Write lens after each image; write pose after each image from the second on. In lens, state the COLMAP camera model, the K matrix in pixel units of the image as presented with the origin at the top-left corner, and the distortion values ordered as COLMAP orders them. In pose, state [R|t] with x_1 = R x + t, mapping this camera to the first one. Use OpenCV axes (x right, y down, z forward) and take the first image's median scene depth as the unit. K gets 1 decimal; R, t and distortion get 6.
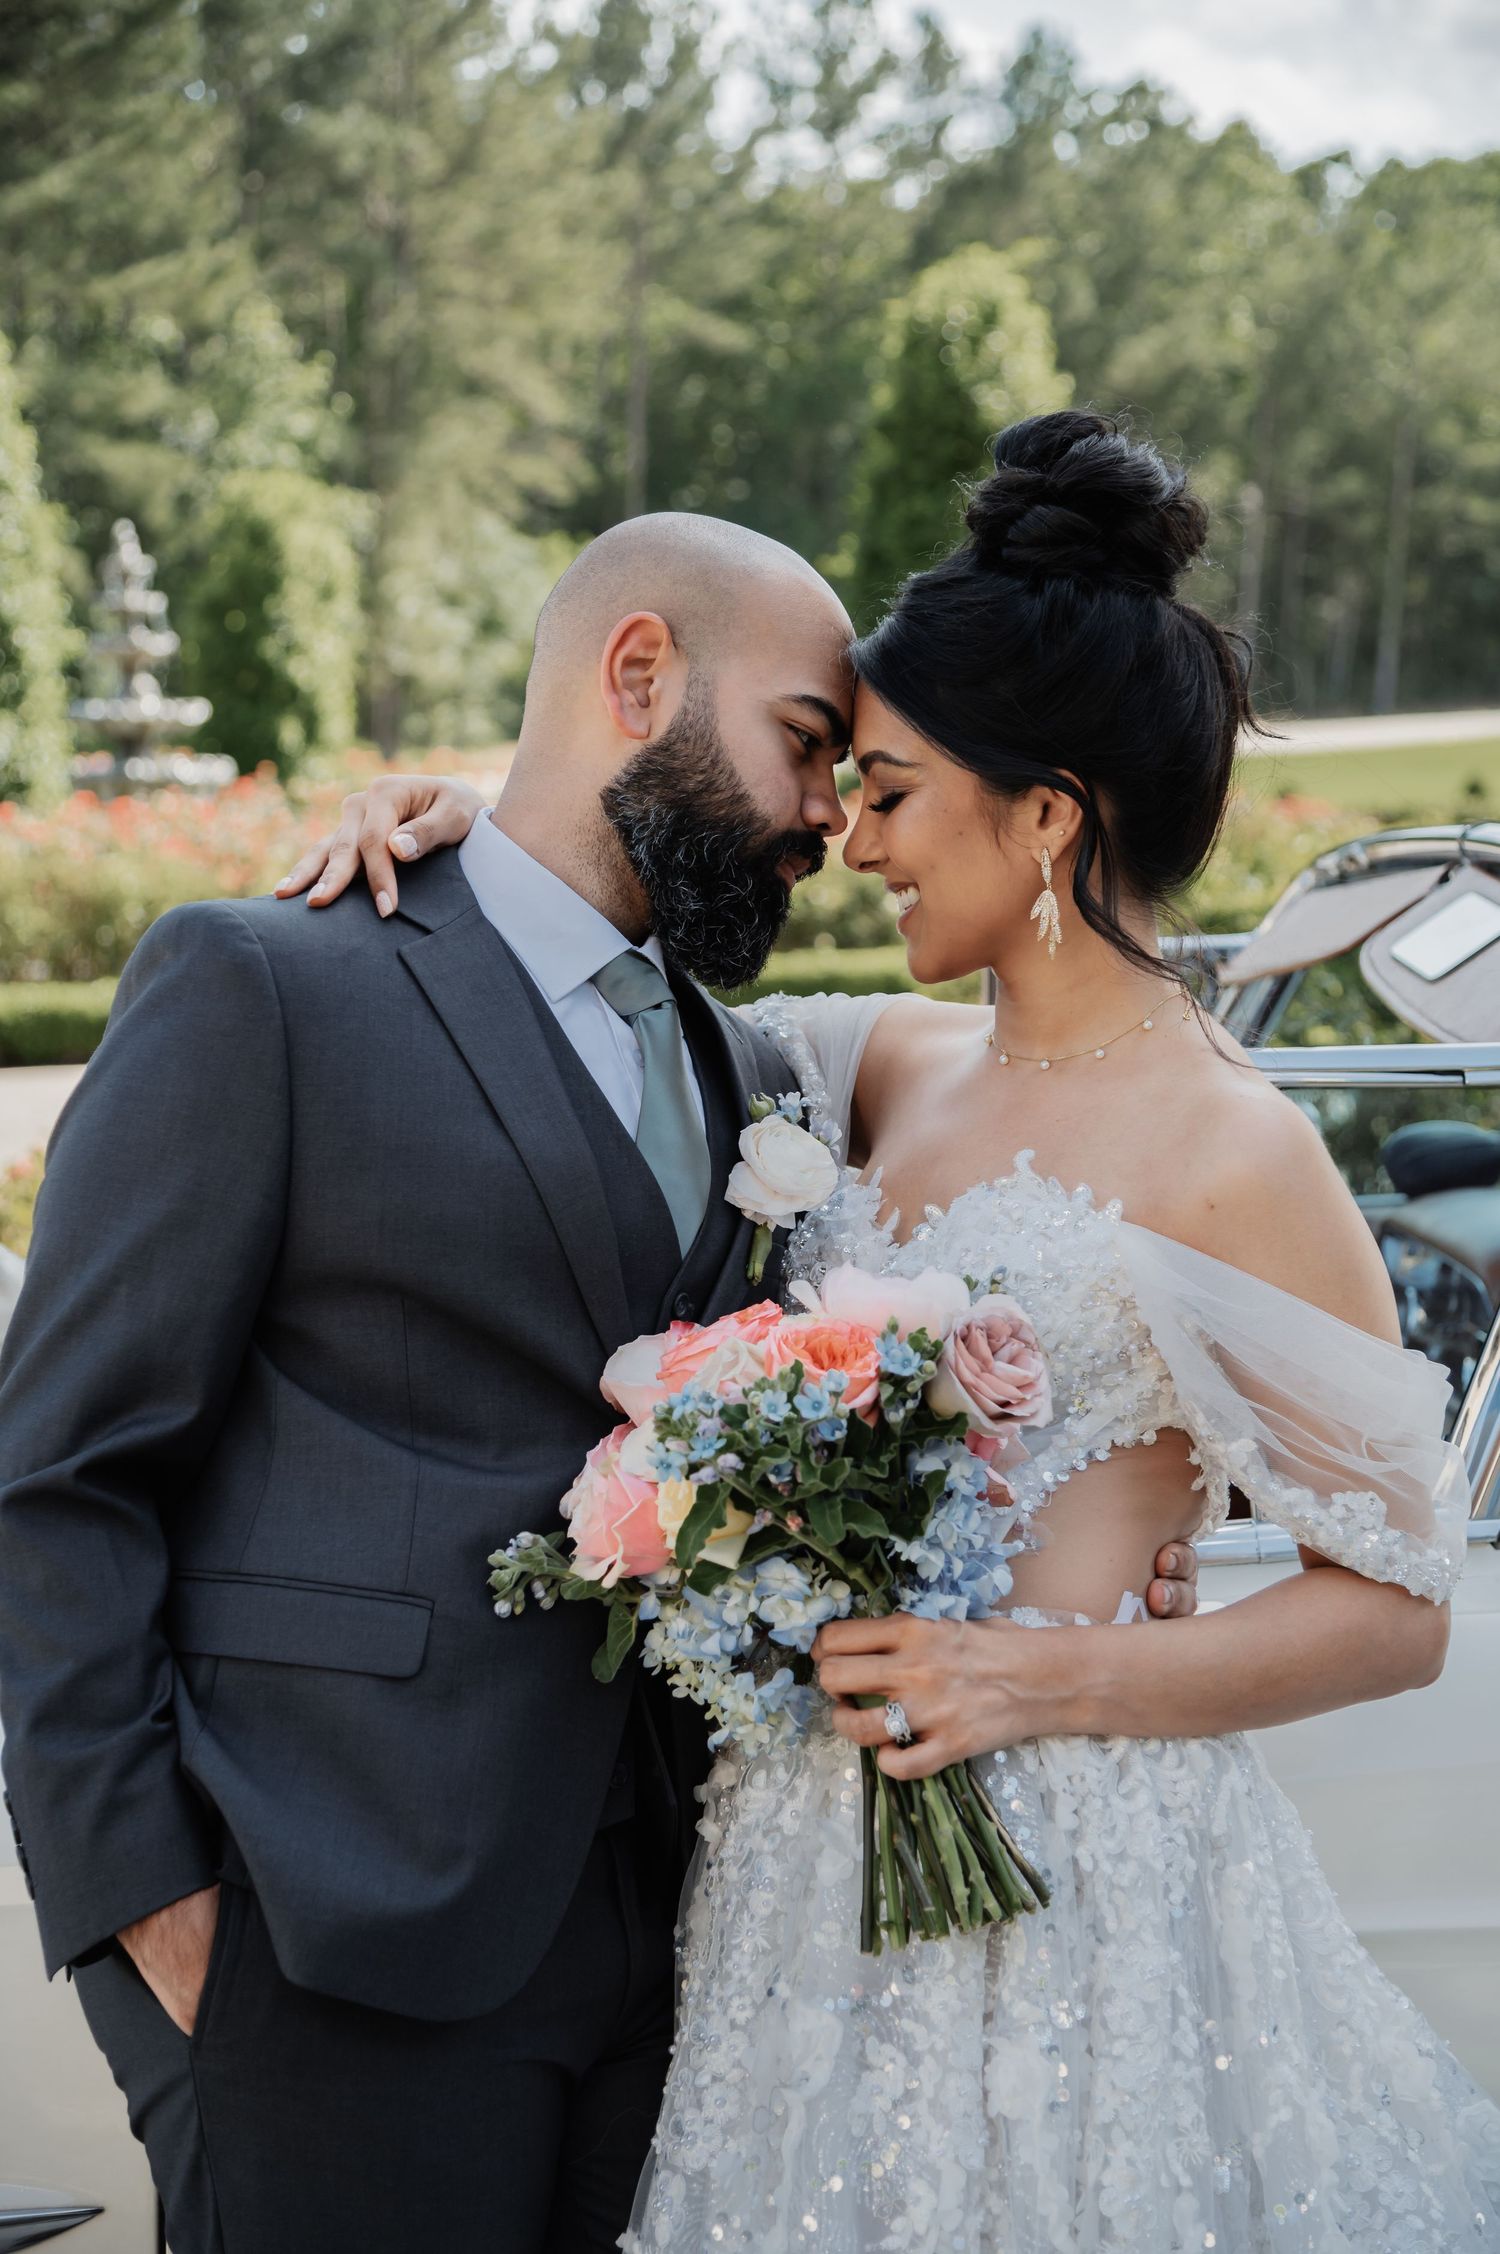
lens RADIAL K [[4302.3, 0, 667.0], [0, 4302.3, 1125.1], [0, 0, 1]] dist [0.438689, -0.039848]
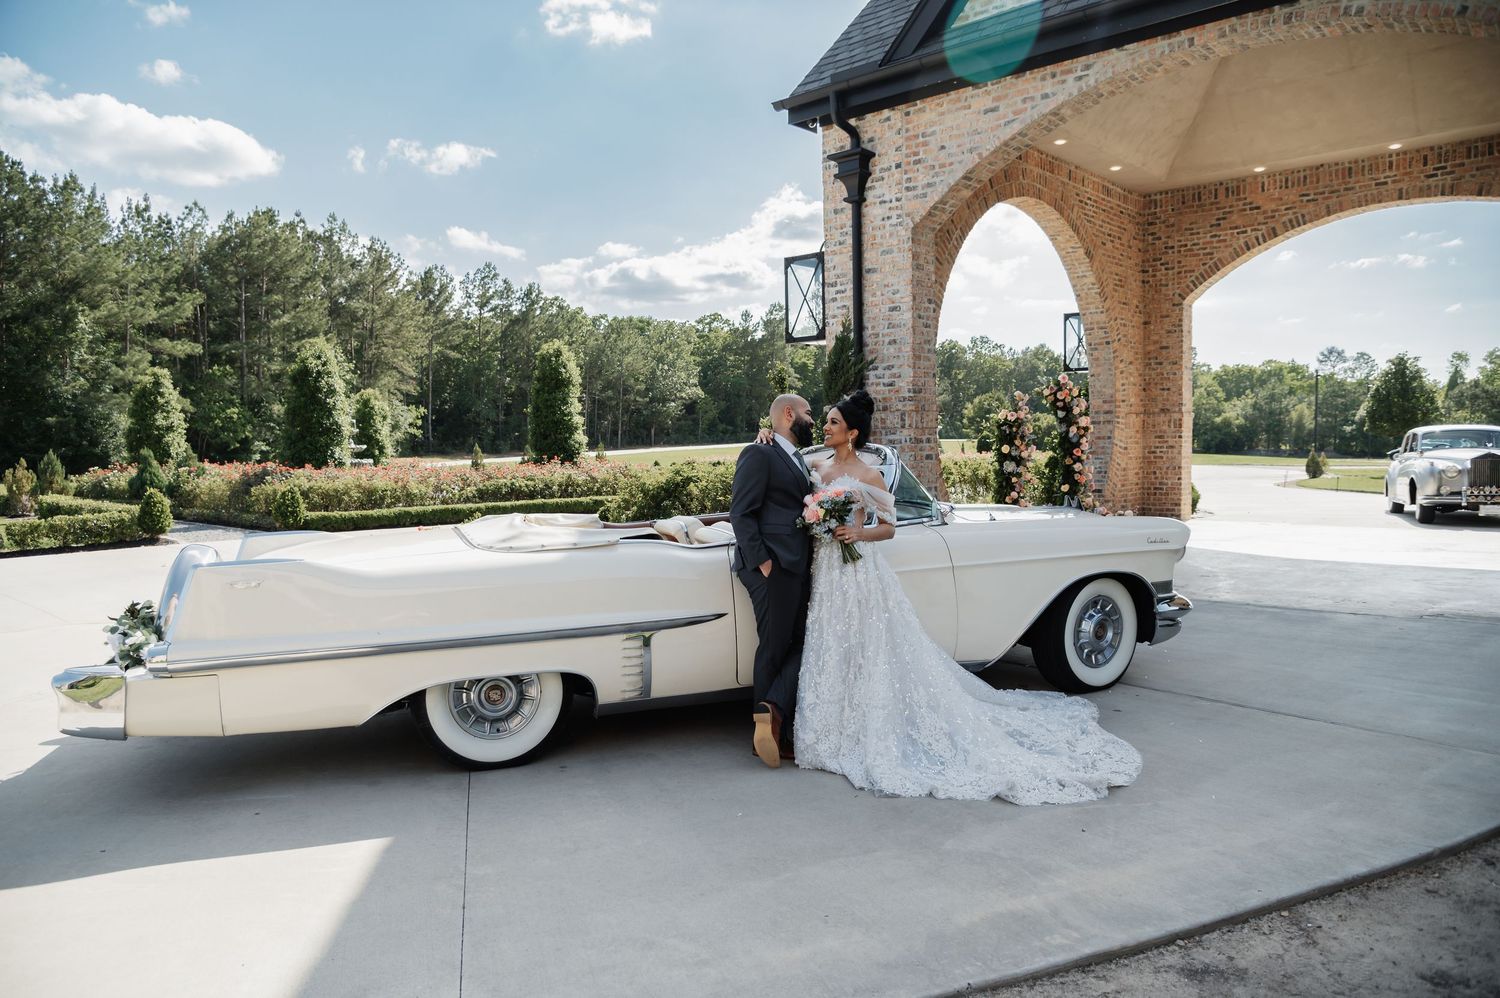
lens RADIAL K [[1090.9, 0, 750.0], [0, 1090.9, 499.0], [0, 0, 1]] dist [-0.005649, -0.003499]
pose [[0.958189, -0.027888, 0.284772, -0.672894], [0.041534, 0.998254, -0.041991, 0.133193], [-0.283104, 0.052063, 0.957675, -0.910269]]
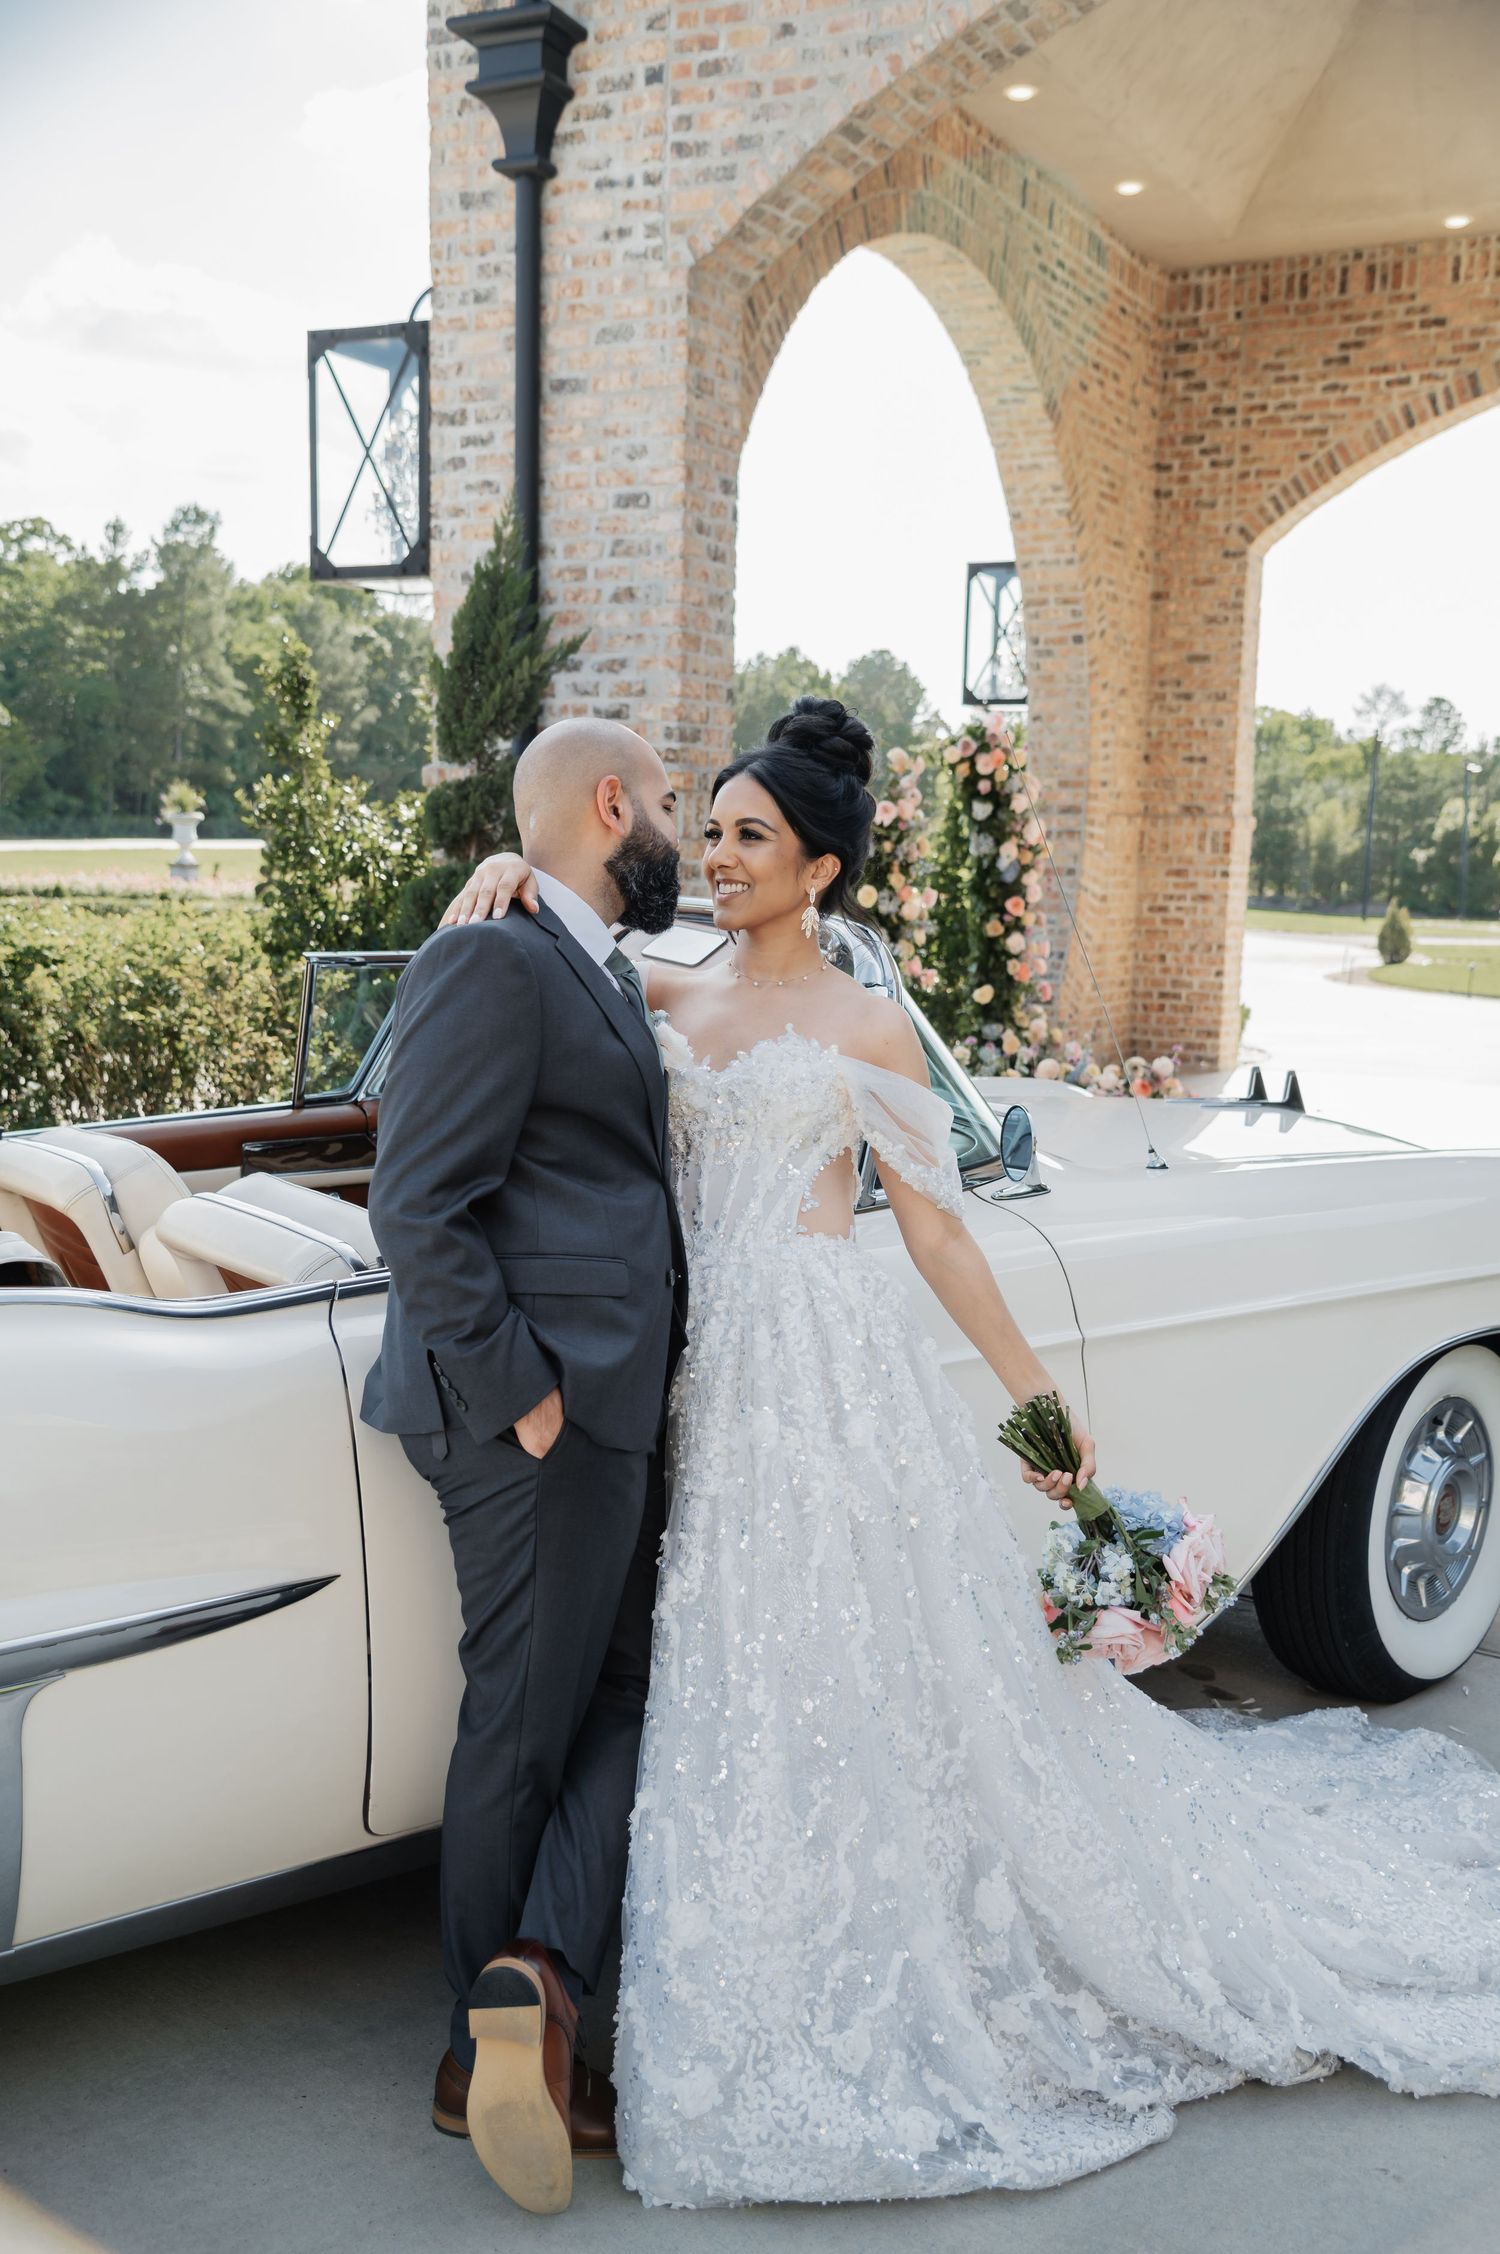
lens RADIAL K [[2335.8, 0, 750.0], [0, 2335.8, 1127.0], [0, 0, 1]] dist [0.113044, 0.030316]
pose [[0.848530, -0.043708, 0.527339, -0.549583], [0.030356, 0.998962, 0.033954, 0.013306], [-0.528275, -0.012803, 0.848977, 0.025607]]
